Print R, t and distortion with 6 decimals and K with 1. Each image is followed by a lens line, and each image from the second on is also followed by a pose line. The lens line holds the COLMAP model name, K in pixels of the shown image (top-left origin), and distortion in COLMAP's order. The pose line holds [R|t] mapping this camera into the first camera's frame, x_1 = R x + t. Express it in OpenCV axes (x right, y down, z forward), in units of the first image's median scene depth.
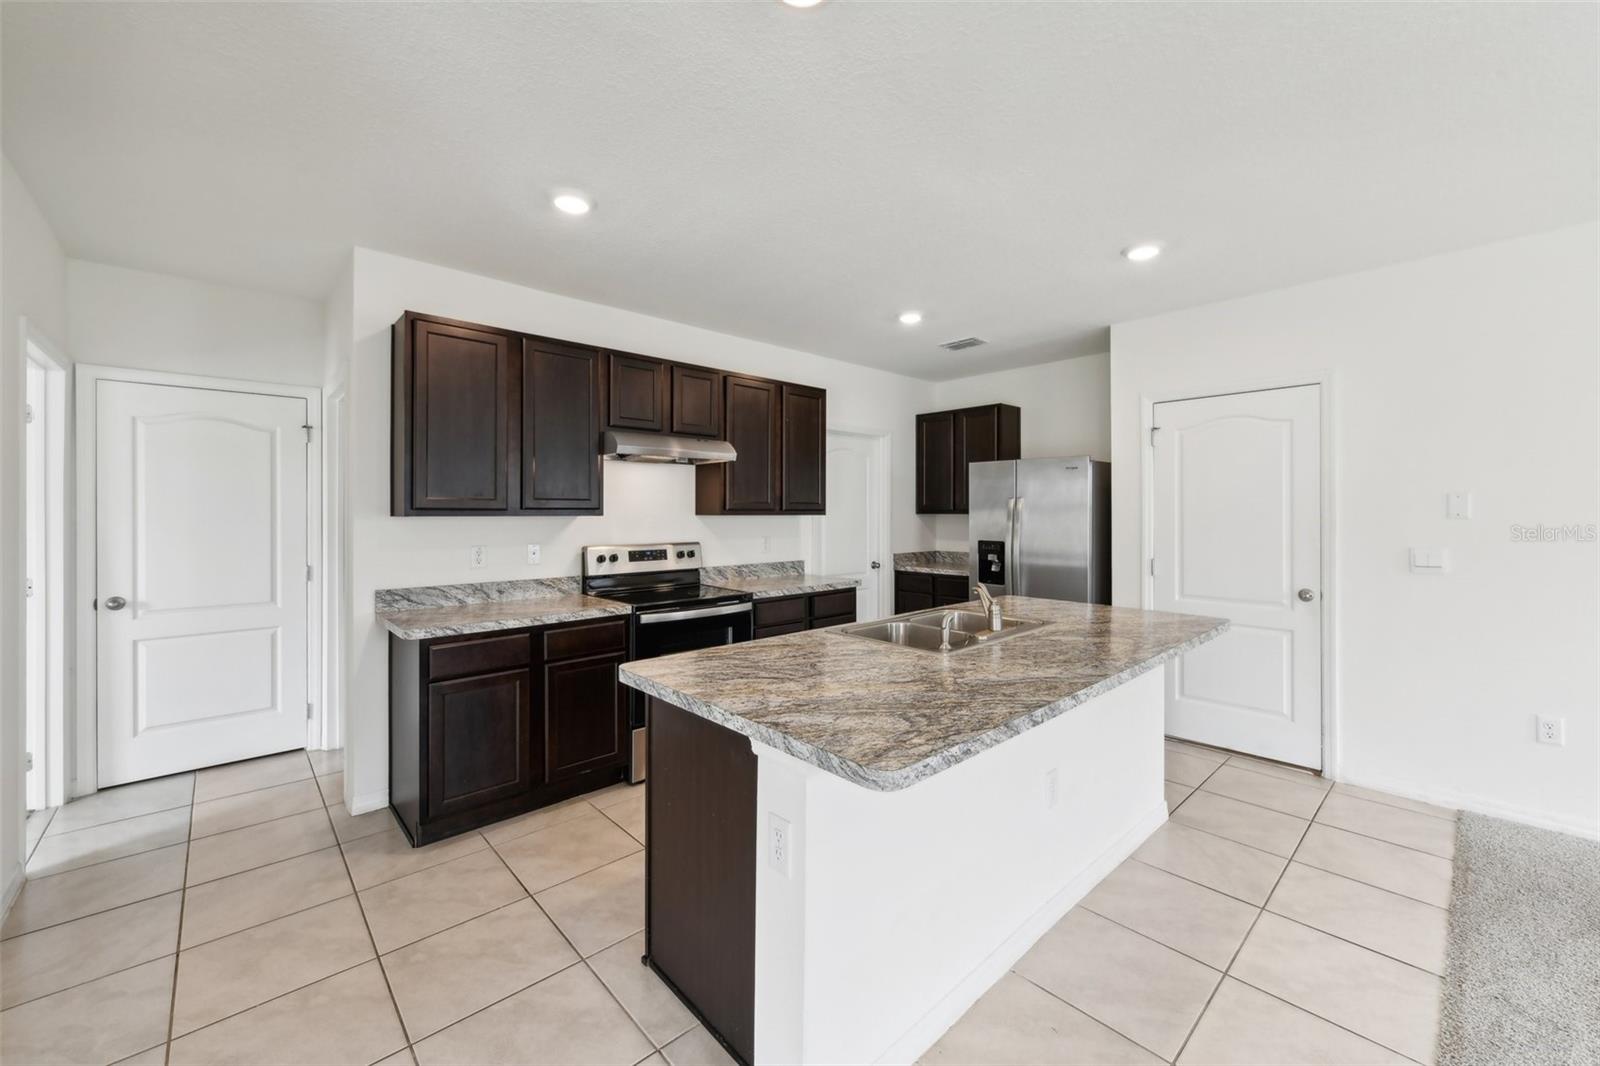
lens RADIAL K [[628.9, 0, 815.1], [0, 628.9, 516.6], [0, 0, 1]] dist [-0.000282, -0.000446]
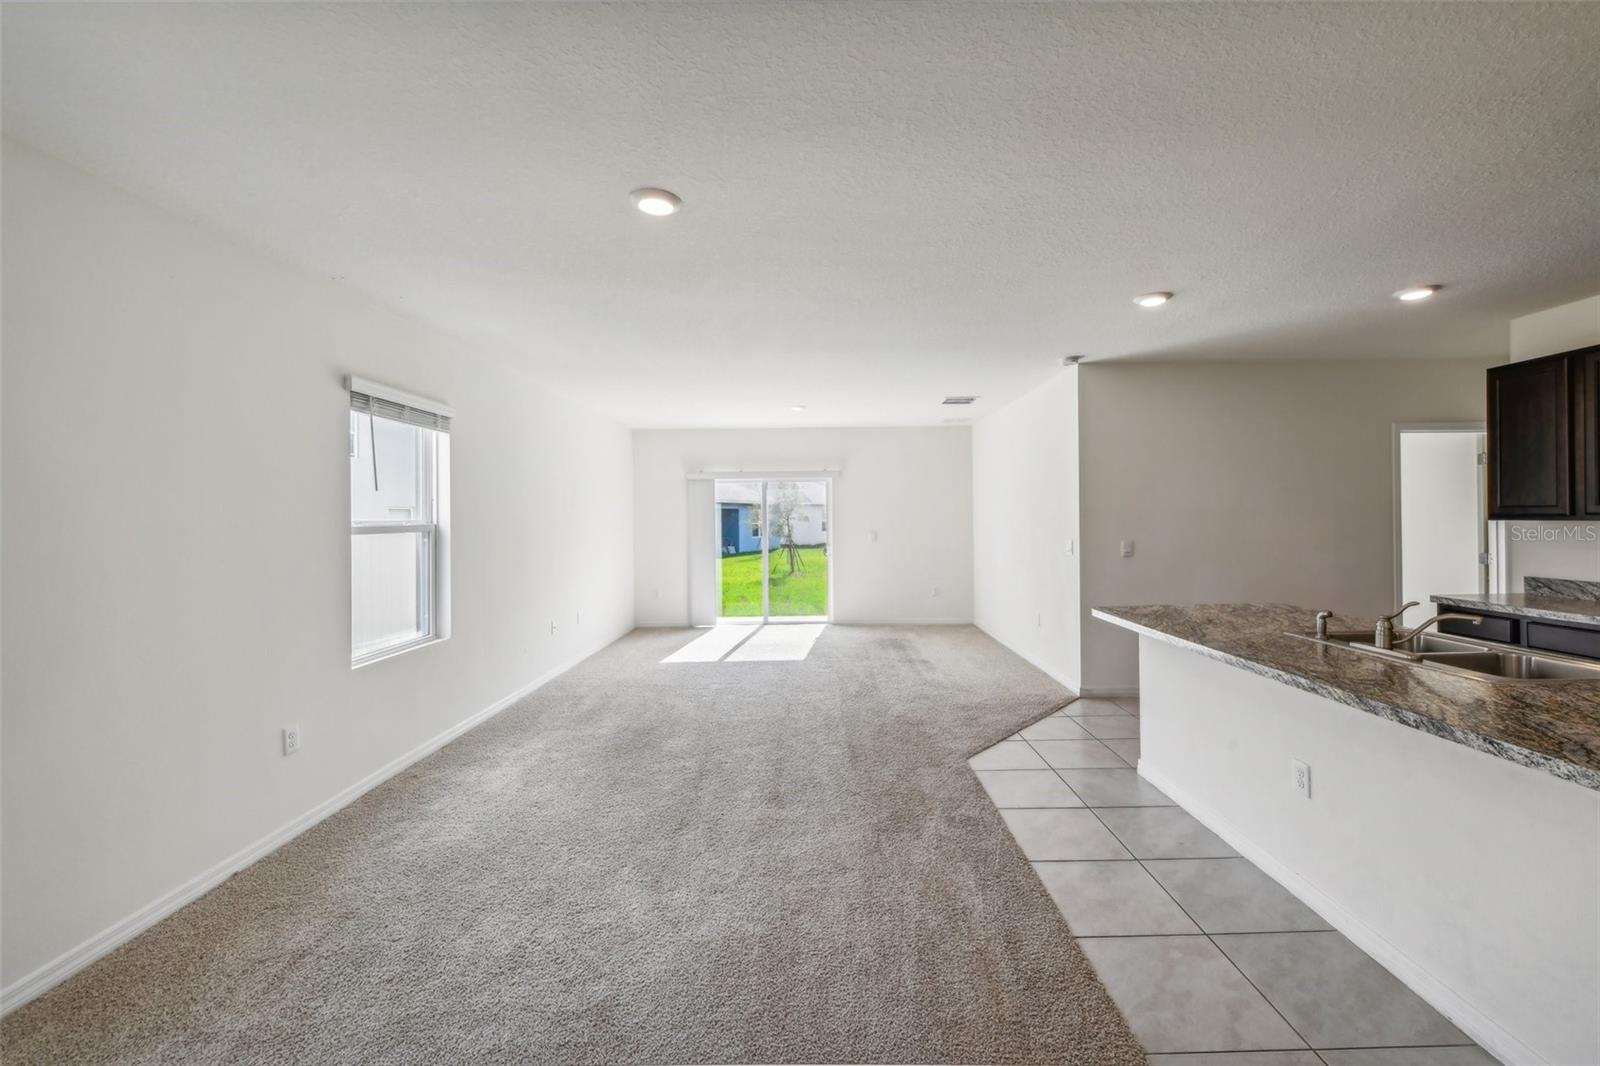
lens RADIAL K [[628.9, 0, 815.1], [0, 628.9, 516.6], [0, 0, 1]] dist [-0.000282, -0.000446]
pose [[-0.700206, 0.013472, -0.713814, 1.035760], [0.013966, 0.999889, 0.005172, -0.027882], [0.713804, -0.006347, -0.700316, 0.704215]]
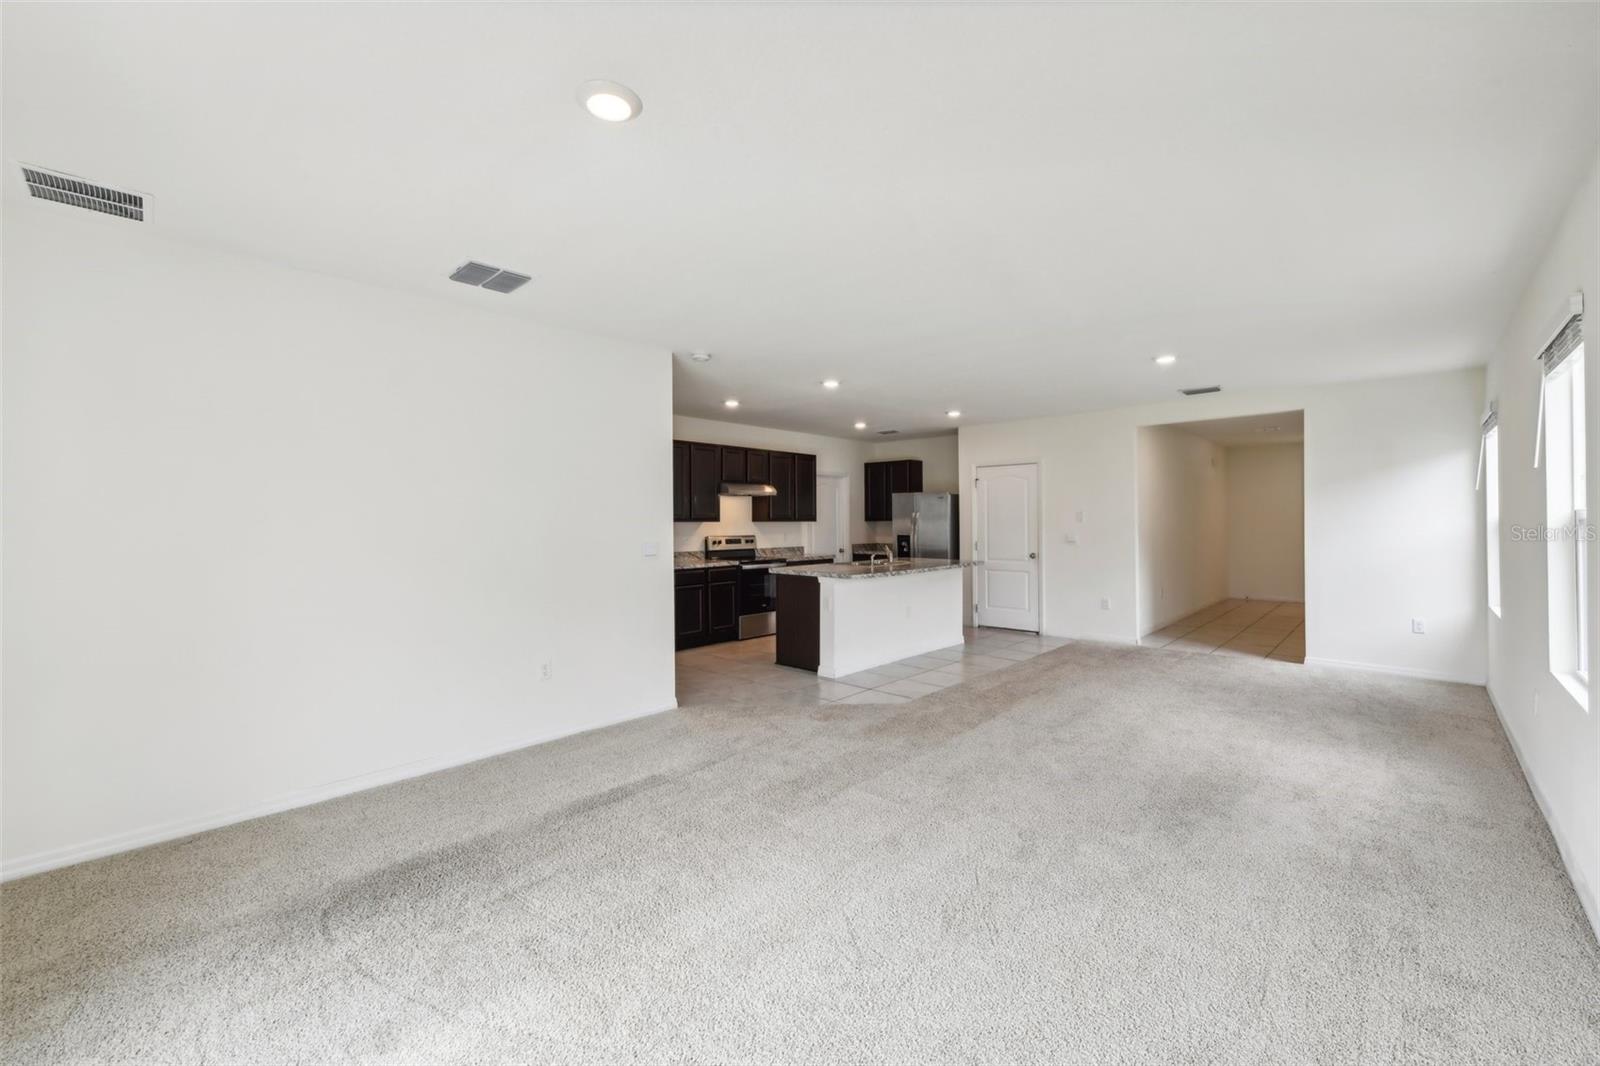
lens RADIAL K [[646.7, 0, 818.2], [0, 646.7, 522.1], [0, 0, 1]] dist [-0.001961, -0.000310]
pose [[0.996866, -0.003728, 0.079017, -0.167039], [0.004163, 0.999977, -0.005345, 0.011790], [-0.078995, 0.005657, 0.996859, -1.187700]]
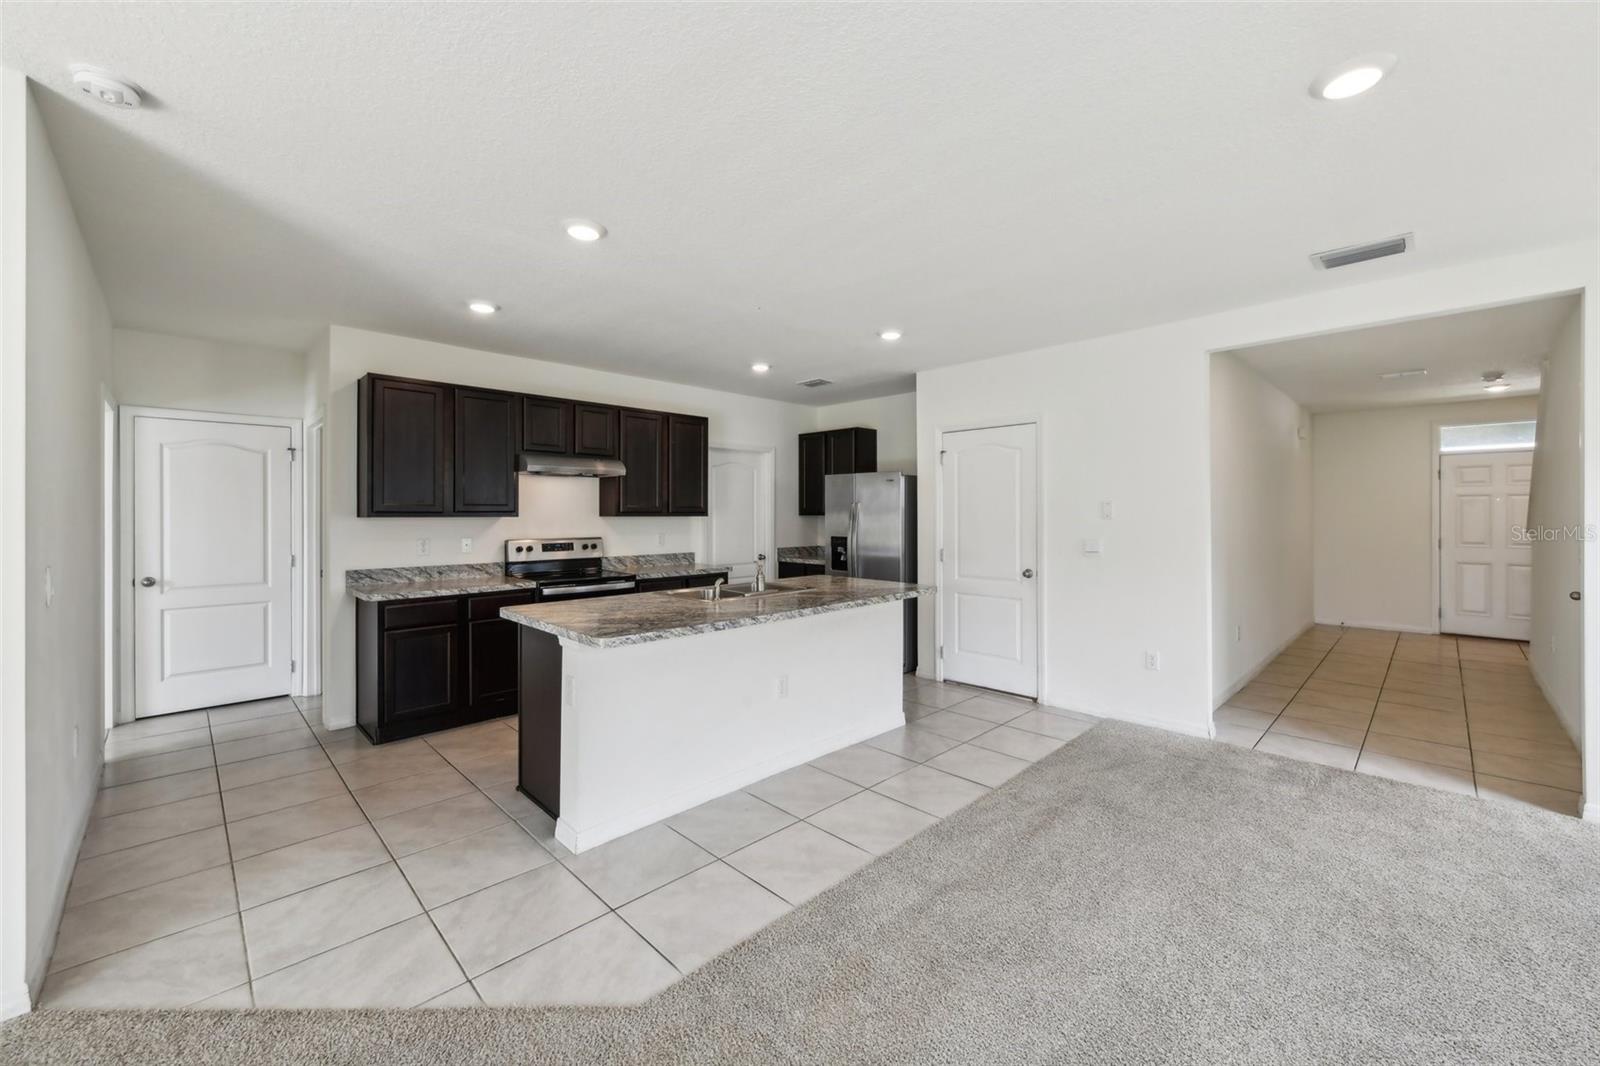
lens RADIAL K [[628.9, 0, 815.1], [0, 628.9, 516.6], [0, 0, 1]] dist [-0.000282, -0.000446]
pose [[0.999289, -0.000468, 0.037704, 0.236526], [0.000554, 0.999997, -0.002258, 0.001283], [-0.037703, 0.002277, 0.999286, -0.355871]]
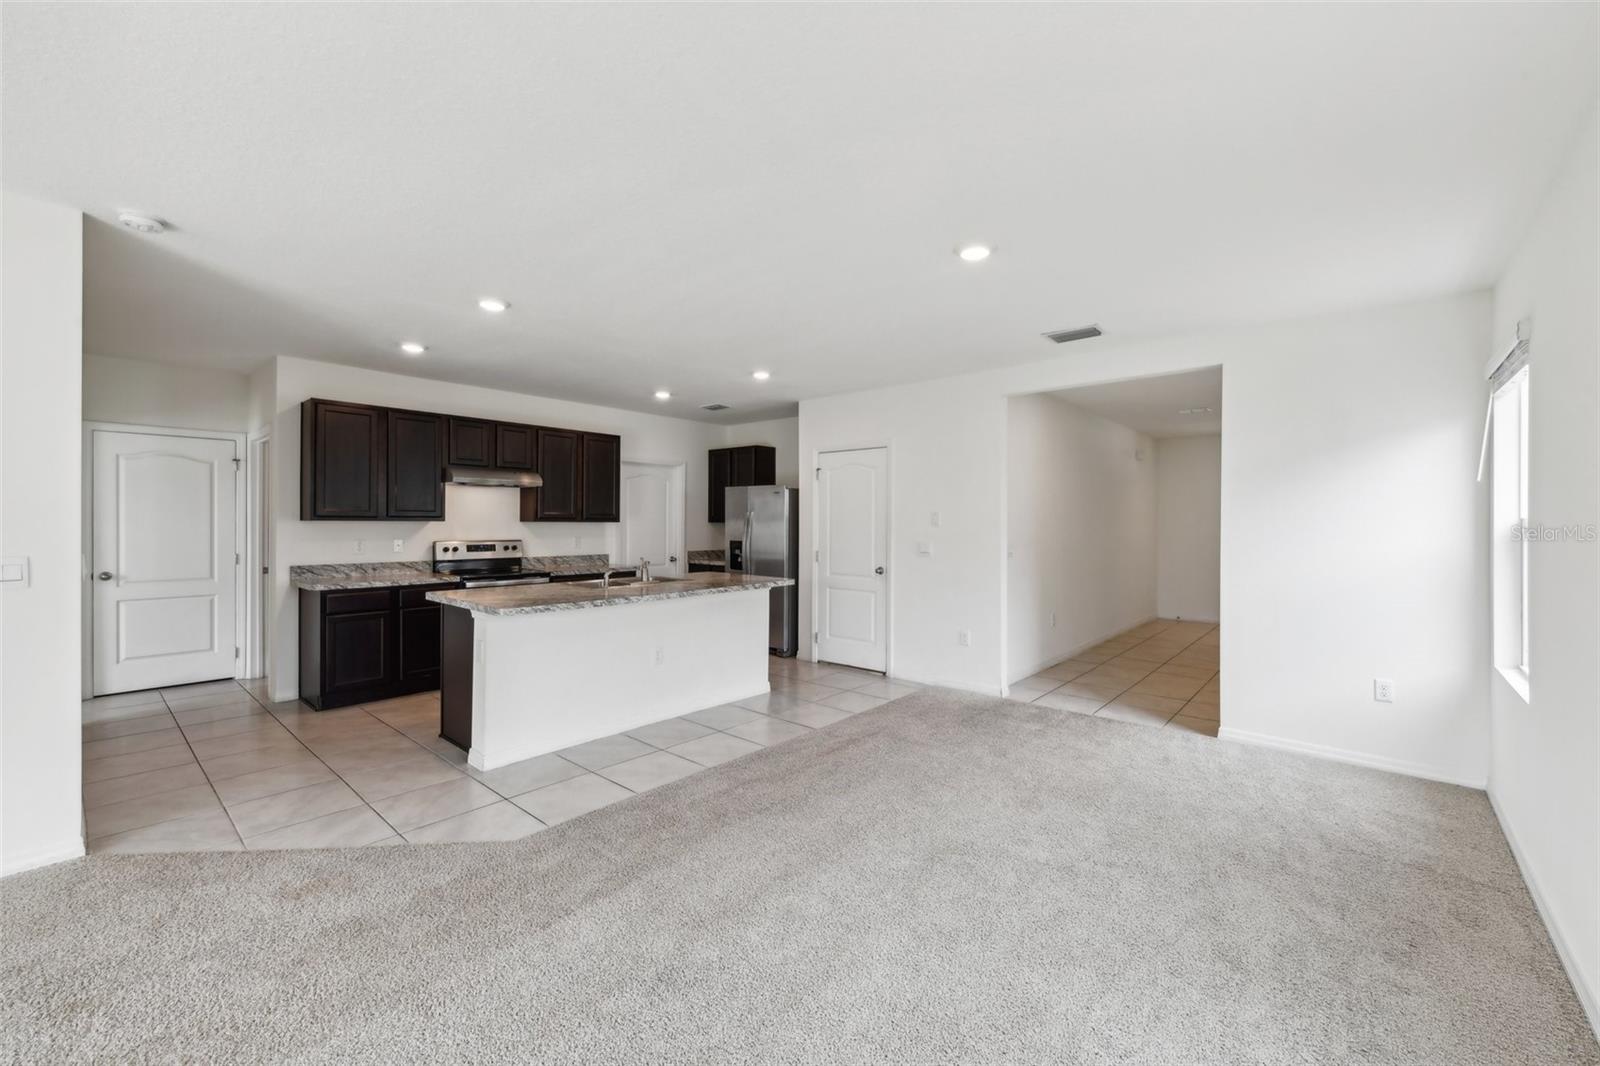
lens RADIAL K [[639.5, 0, 818.1], [0, 639.5, 527.4], [0, 0, 1]] dist [-0.000777, -0.000652]
pose [[0.993532, 0.005349, 0.113429, 0.387537], [-0.005472, 0.999985, 0.000773, 0.006980], [-0.113423, -0.001388, 0.993546, -0.657785]]
